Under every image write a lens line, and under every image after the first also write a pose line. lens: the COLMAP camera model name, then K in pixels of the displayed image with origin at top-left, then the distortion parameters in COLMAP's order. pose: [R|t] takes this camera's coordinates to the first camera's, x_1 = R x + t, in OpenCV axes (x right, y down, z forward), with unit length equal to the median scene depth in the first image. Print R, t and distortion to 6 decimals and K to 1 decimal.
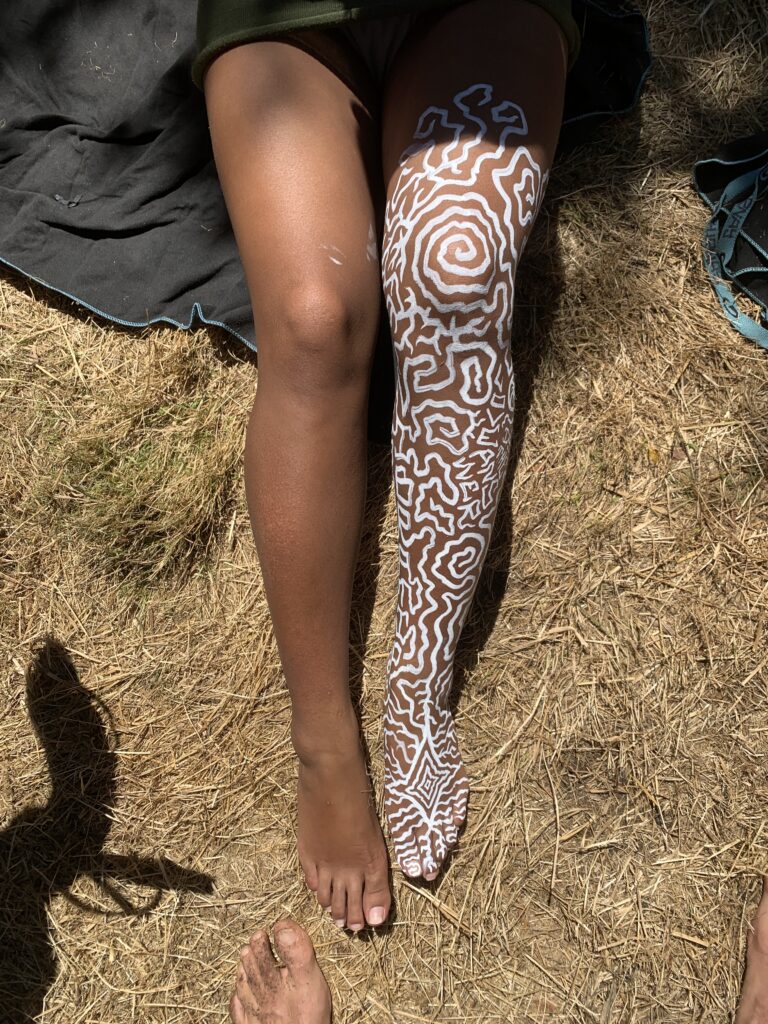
lens RADIAL K [[809.7, 0, 384.0], [0, 809.7, 512.0], [0, 0, 1]] dist [0.009711, -0.002998]
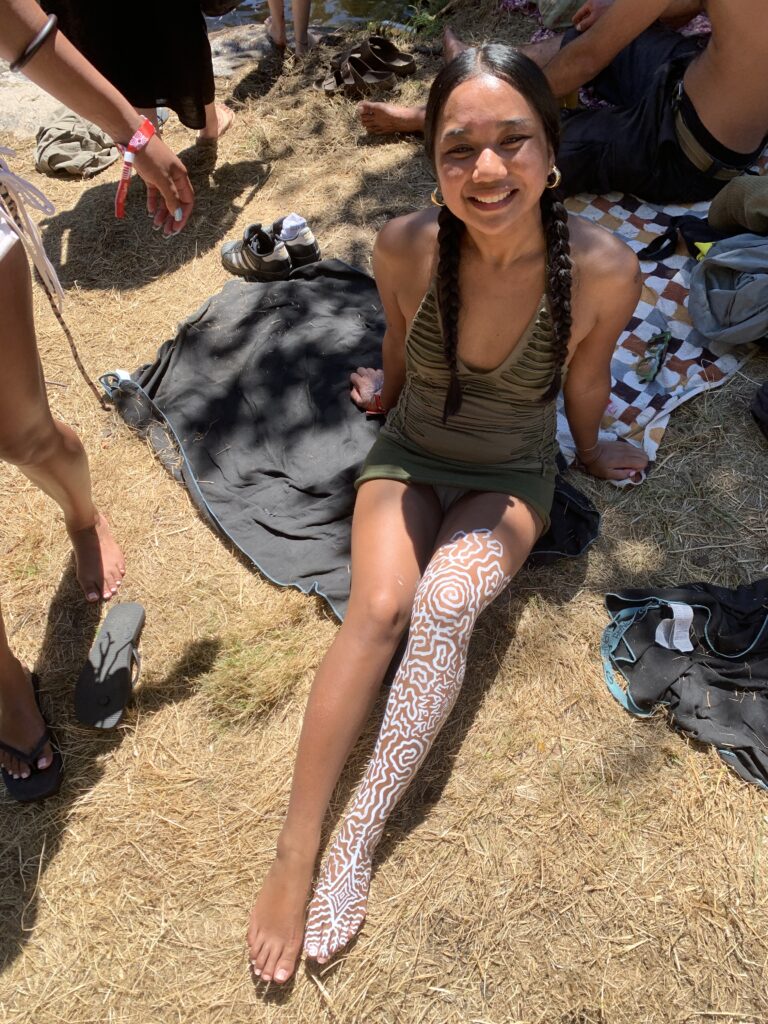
lens RADIAL K [[809.7, 0, 384.0], [0, 809.7, 512.0], [0, 0, 1]] dist [0.009711, -0.002998]
pose [[0.936875, 0.318082, -0.145222, 0.141263], [-0.349657, 0.855027, -0.382973, 0.314021], [0.002352, 0.409575, 0.912273, -0.877572]]
